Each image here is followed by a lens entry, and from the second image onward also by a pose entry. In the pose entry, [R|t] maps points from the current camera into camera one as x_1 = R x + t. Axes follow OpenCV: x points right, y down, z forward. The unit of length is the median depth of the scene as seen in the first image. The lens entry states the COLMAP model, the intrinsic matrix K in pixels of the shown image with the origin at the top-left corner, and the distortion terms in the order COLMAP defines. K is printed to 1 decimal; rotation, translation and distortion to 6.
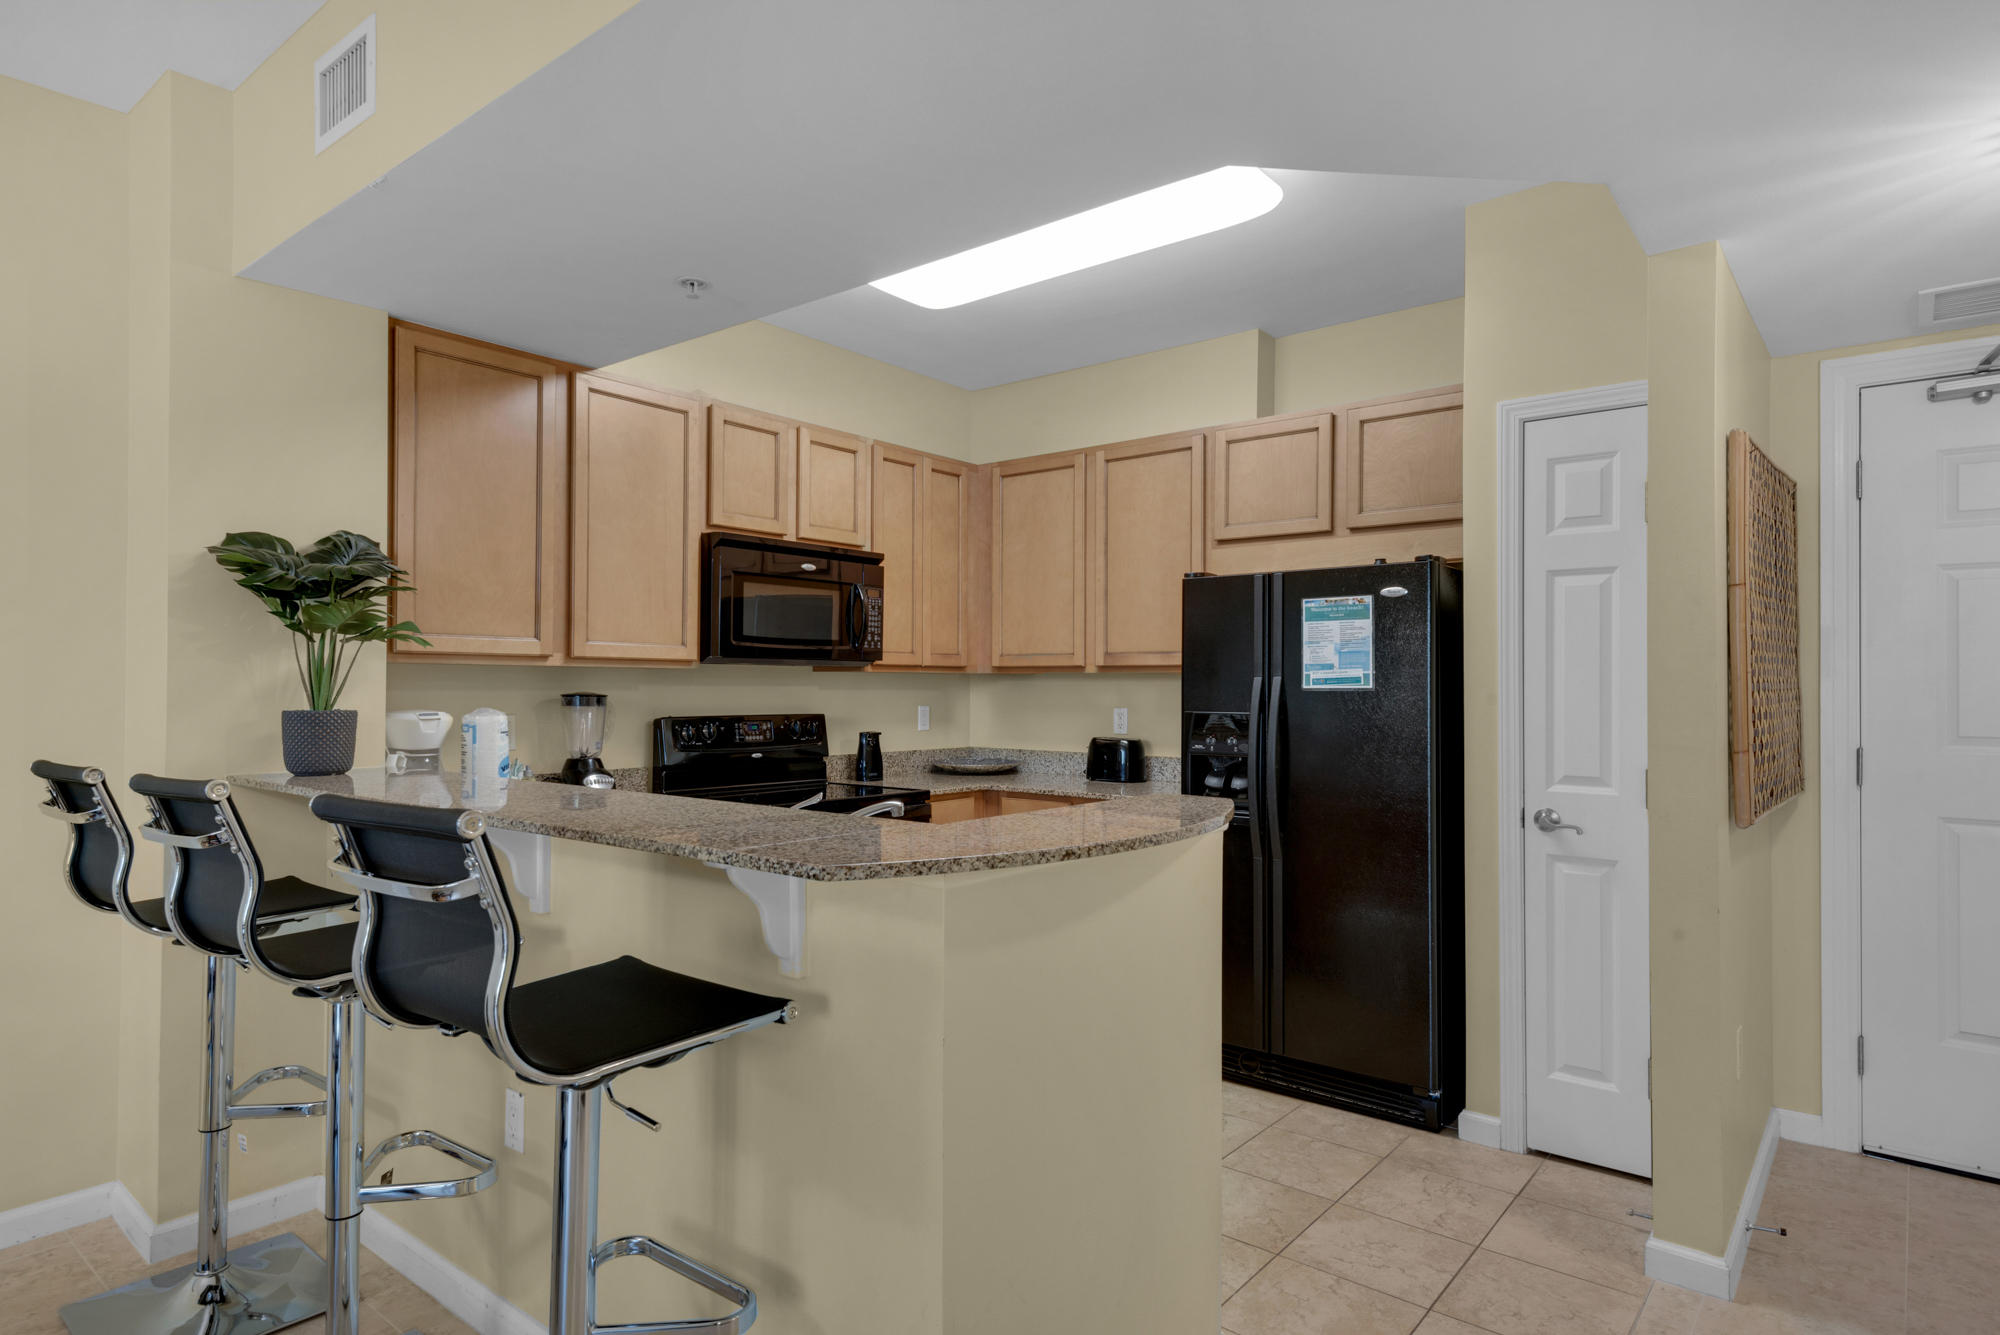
lens RADIAL K [[1111.4, 0, 1015.8], [0, 1111.4, 673.1], [0, 0, 1]] dist [0.011822, -0.001055]
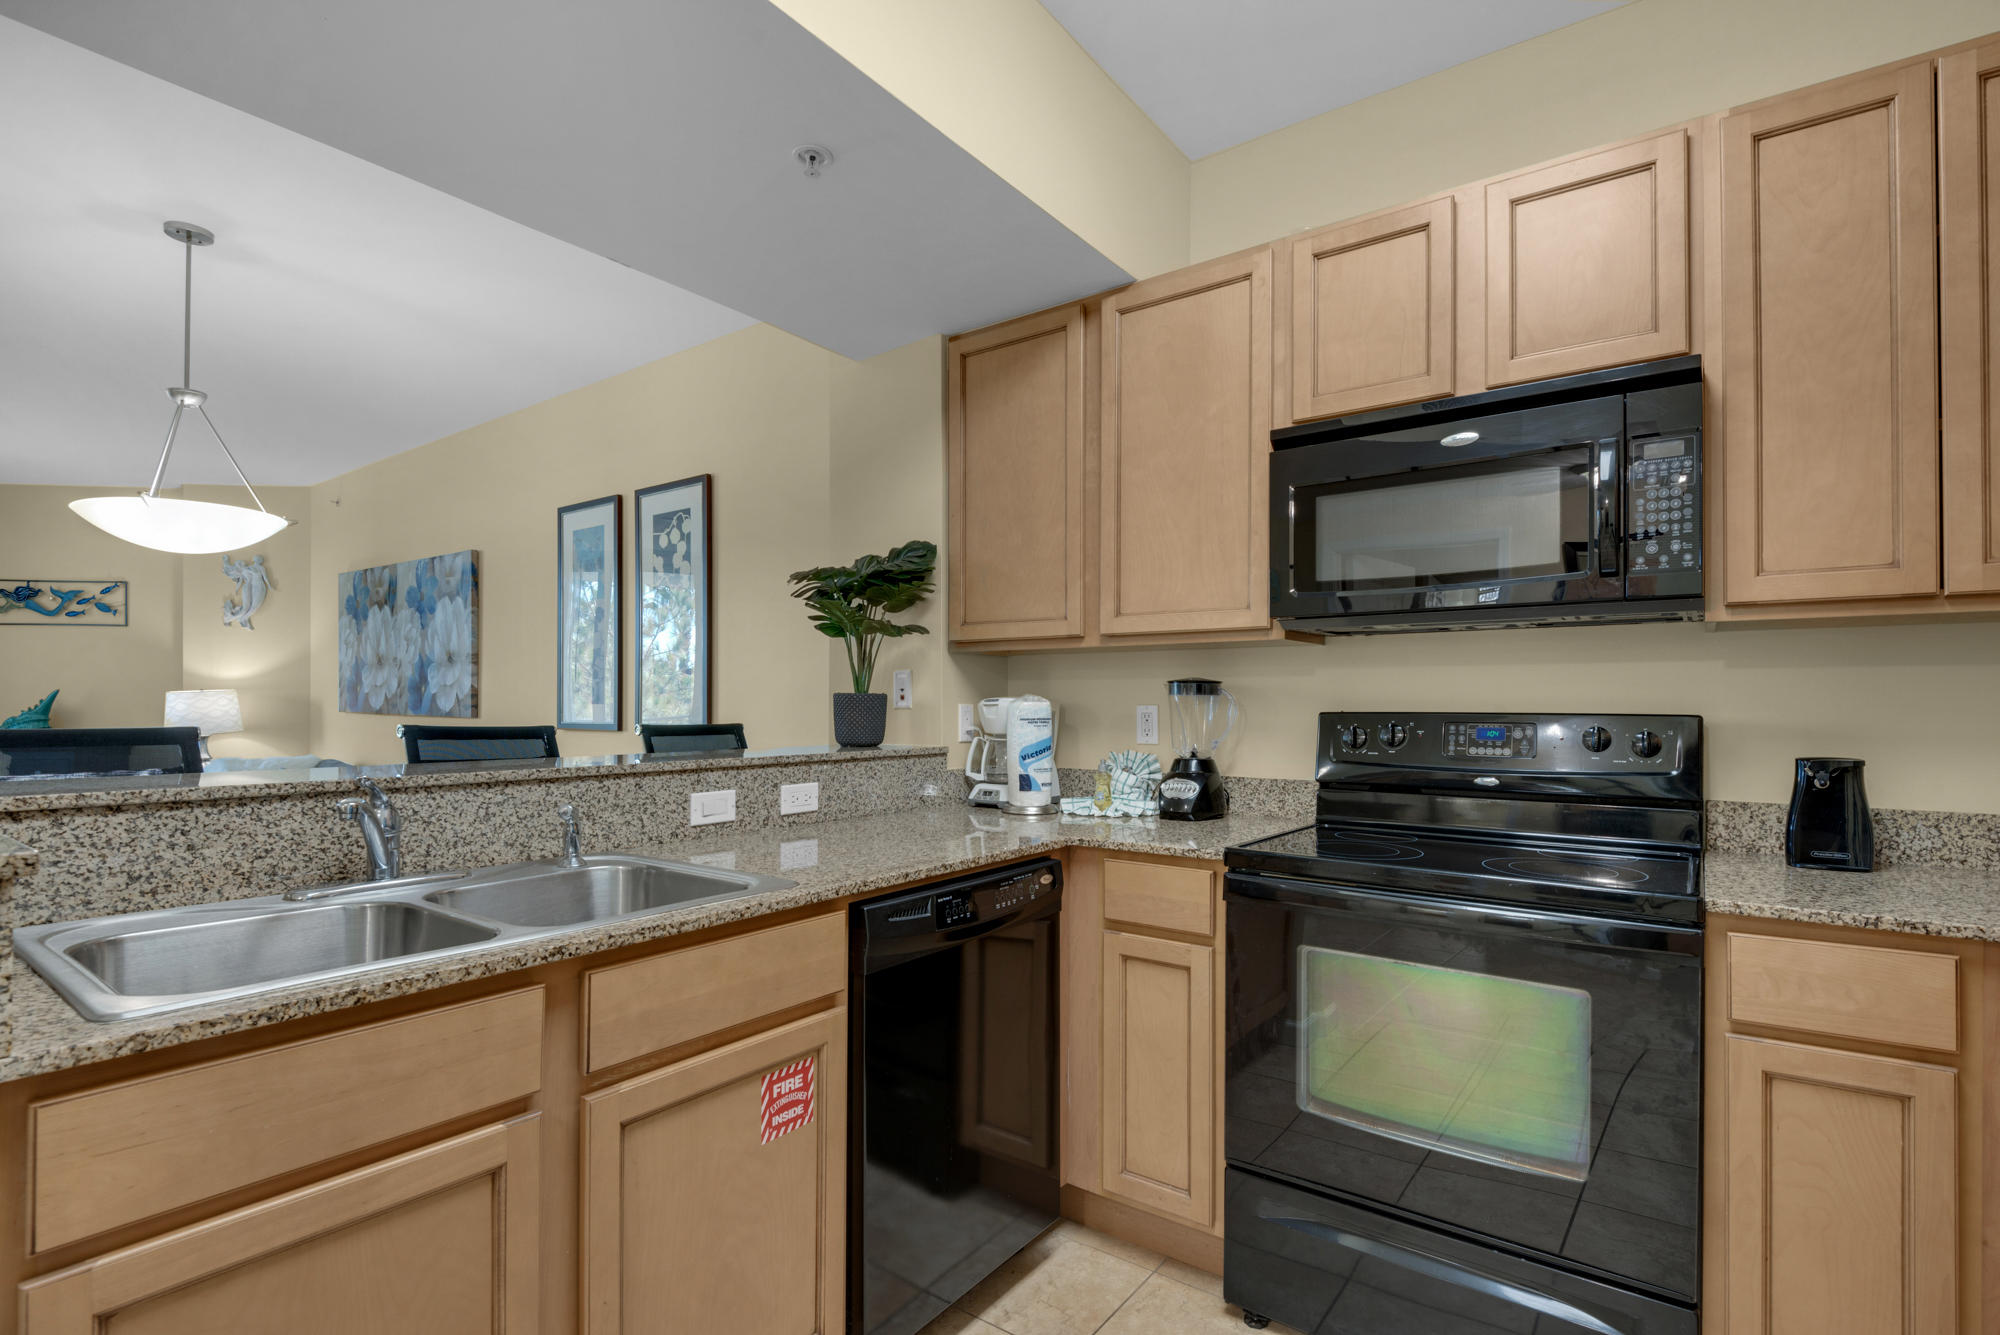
lens RADIAL K [[938.7, 0, 1002.8], [0, 938.7, 699.7], [0, 0, 1]] dist [0.013289, -0.011409]
pose [[0.041822, -0.007495, -0.999097, 0.307608], [0.011614, 0.999908, -0.007015, 0.037913], [0.999058, -0.011310, 0.041905, 0.870986]]
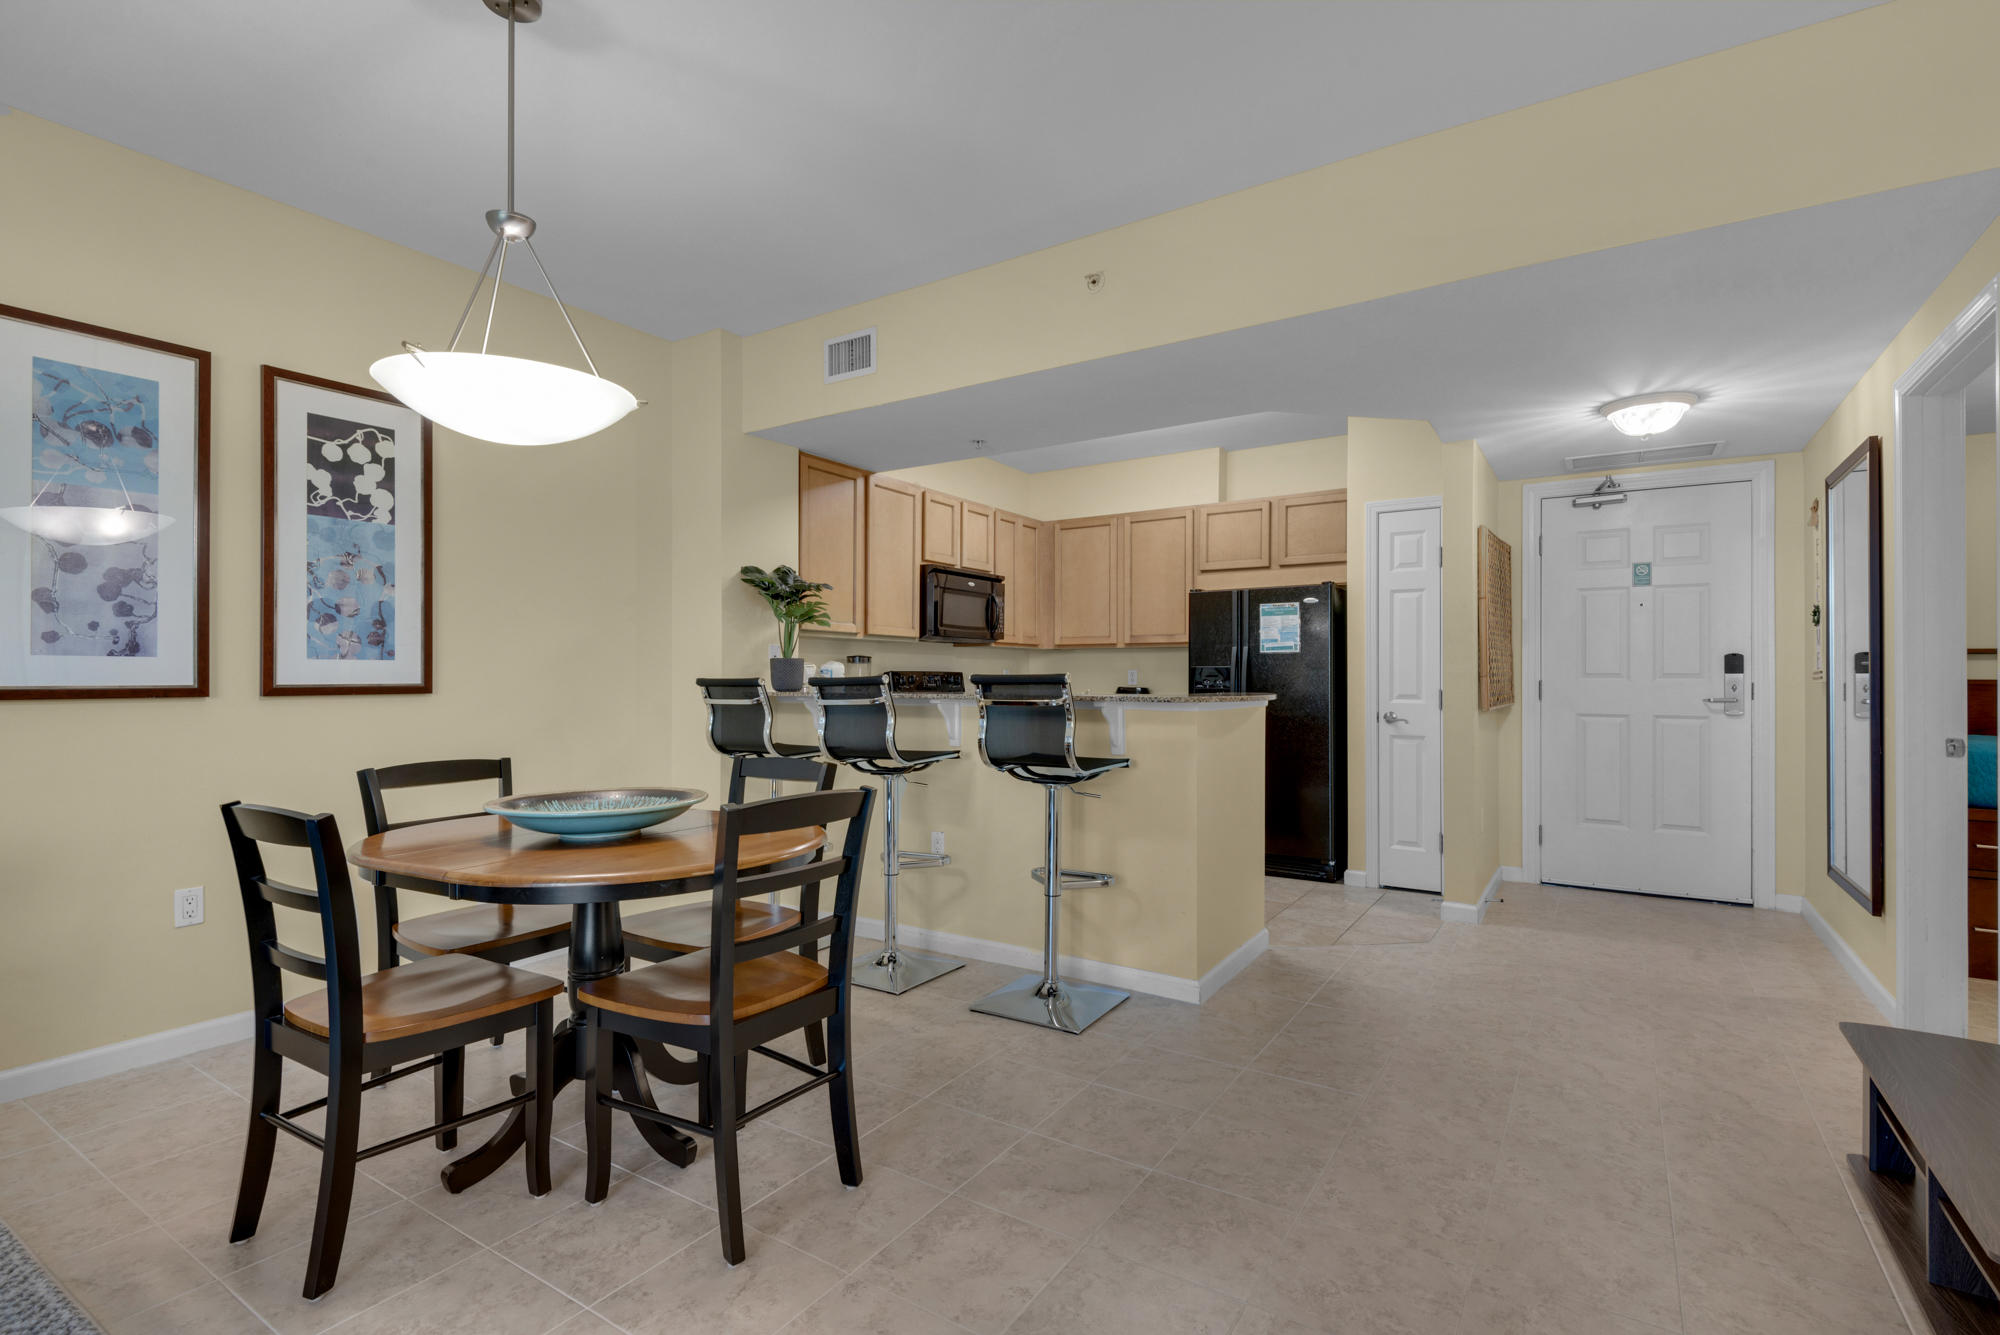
lens RADIAL K [[916.3, 0, 1006.8], [0, 916.3, 674.9], [0, 0, 1]] dist [0.024818, -0.013974]
pose [[0.995400, -0.001635, 0.095796, -0.315106], [0.000822, 0.999963, 0.008525, 0.038444], [-0.095806, -0.008407, 0.995364, -0.491680]]
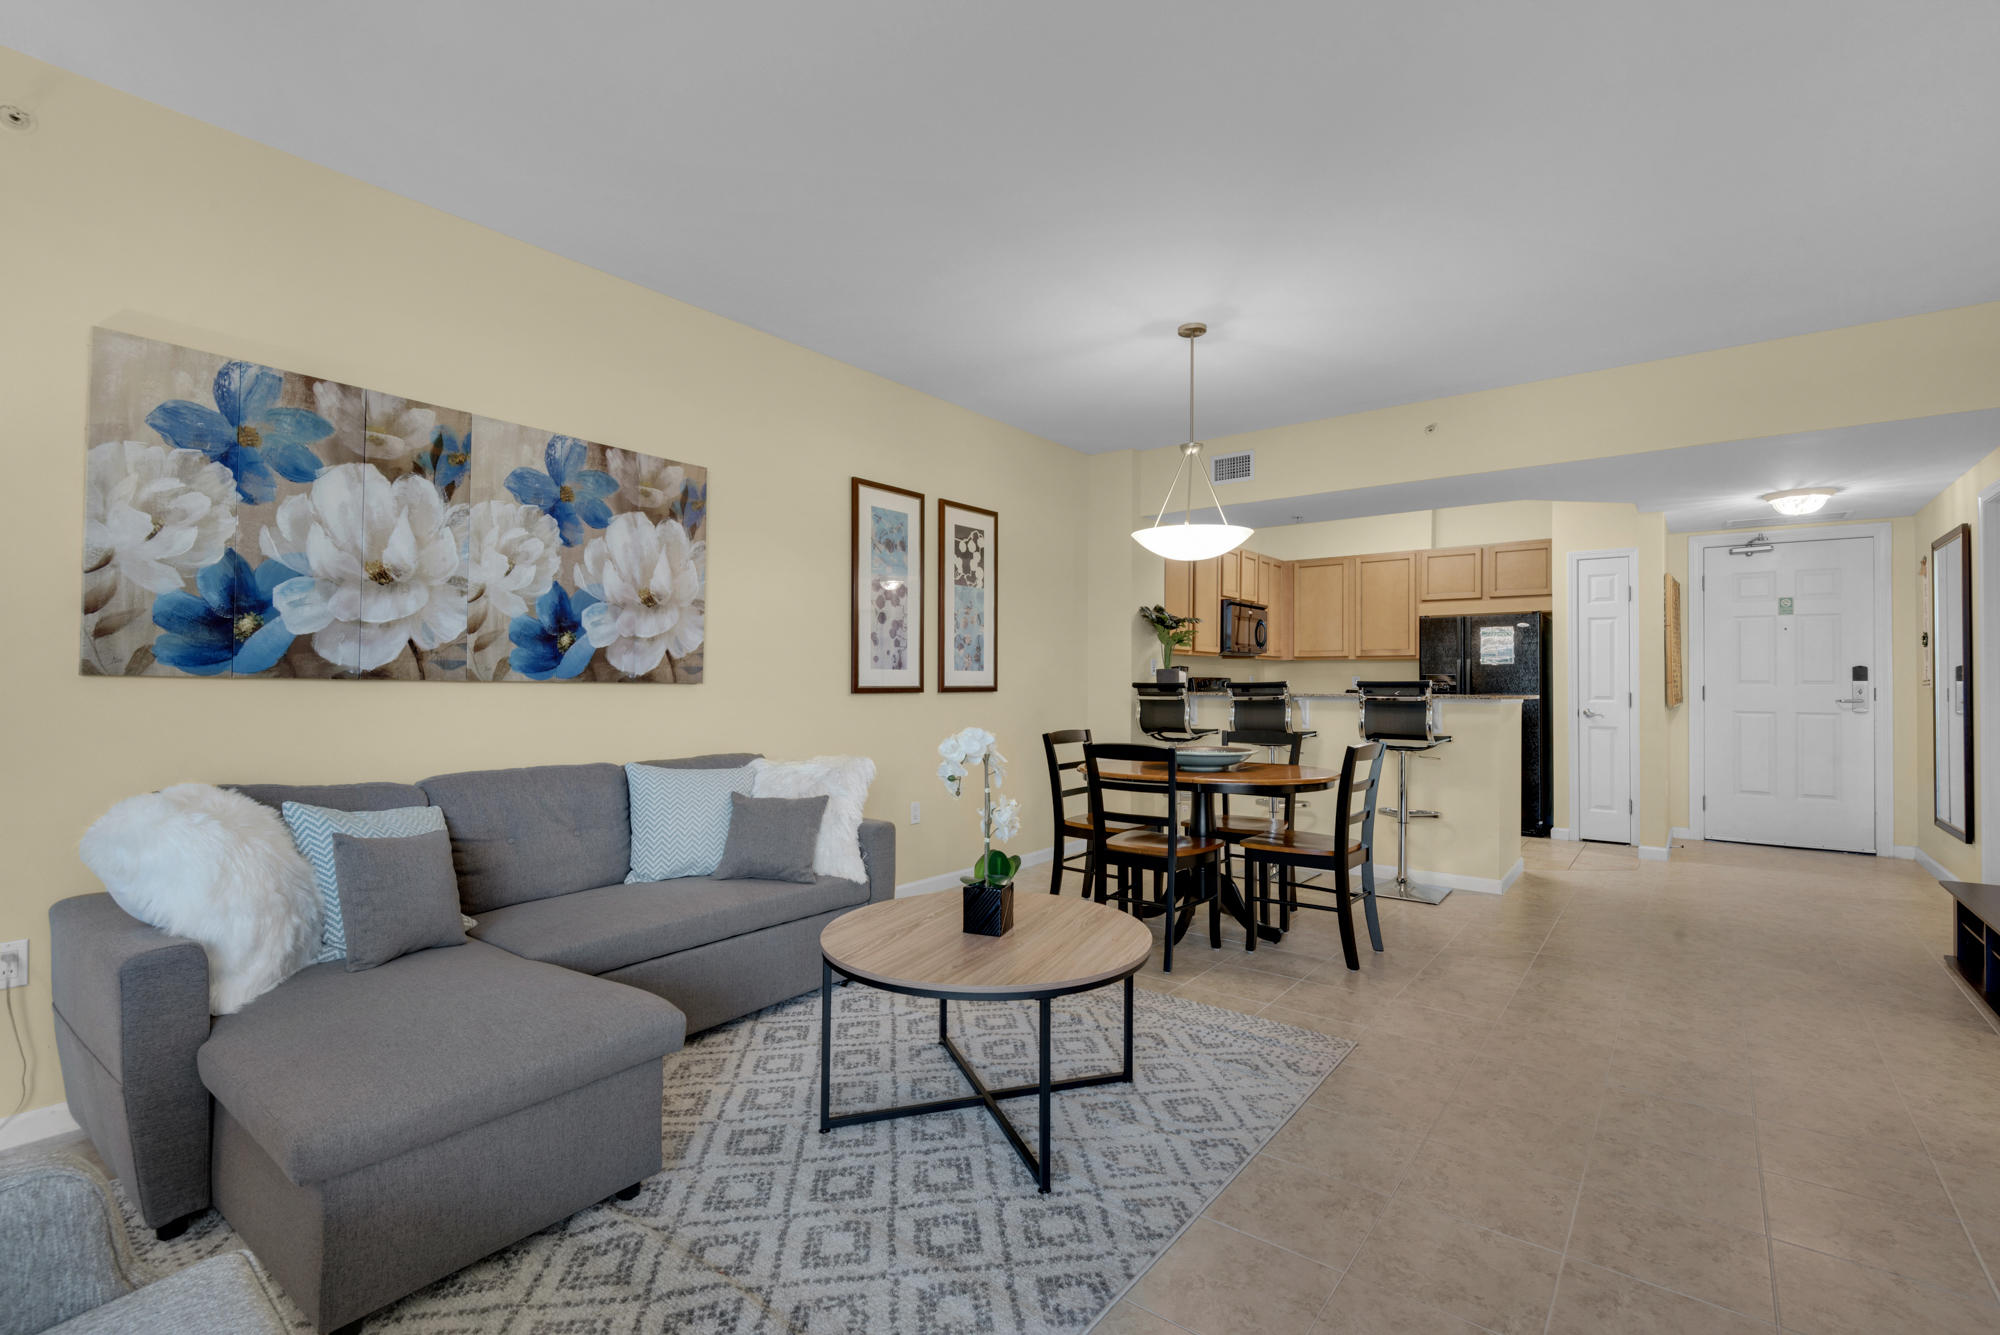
lens RADIAL K [[892.0, 0, 1015.1], [0, 892.0, 671.0], [0, 0, 1]] dist [0.031200, -0.017548]
pose [[0.999691, 0.000615, 0.024844, -0.846368], [-0.000609, 1.000000, -0.000267, 0.031096], [-0.024844, 0.000251, 0.999691, -0.994714]]
